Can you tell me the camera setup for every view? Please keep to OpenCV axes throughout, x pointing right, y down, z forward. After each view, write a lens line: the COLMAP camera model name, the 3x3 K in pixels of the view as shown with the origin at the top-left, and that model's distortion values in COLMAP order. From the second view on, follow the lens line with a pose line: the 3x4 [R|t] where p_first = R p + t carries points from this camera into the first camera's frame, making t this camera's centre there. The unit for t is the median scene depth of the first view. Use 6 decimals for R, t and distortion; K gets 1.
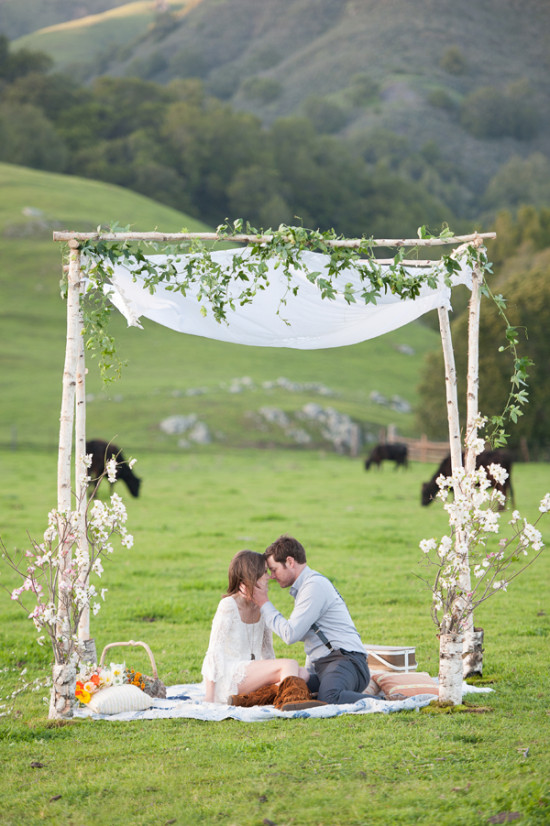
lens RADIAL K [[3167.0, 0, 387.8], [0, 3167.0, 318.6], [0, 0, 1]] dist [0.910568, 0.000000]
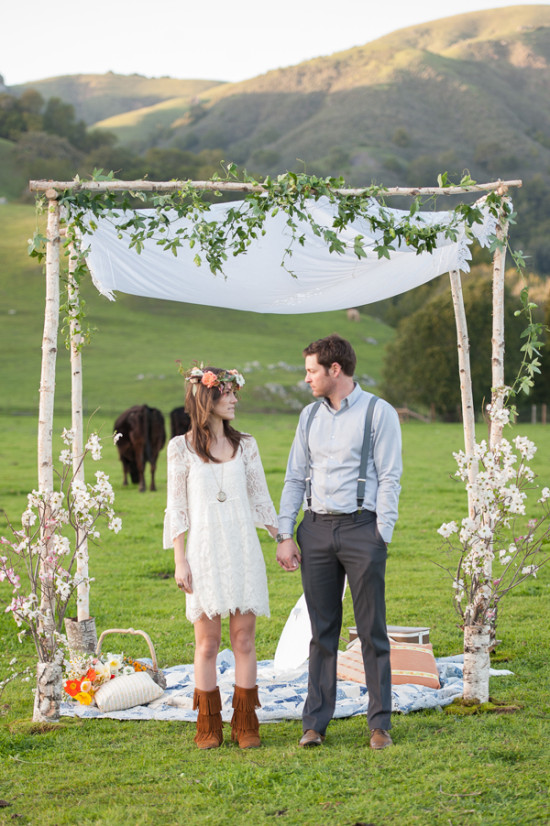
lens RADIAL K [[2045.8, 0, 275.0], [0, 2045.8, 420.2], [0, 0, 1]] dist [-1.234871, 0.000000]
pose [[0.999317, -0.006883, -0.036295, -0.015553], [0.008518, 0.998946, 0.045101, 0.014603], [0.035946, -0.045380, 0.998323, 0.425462]]
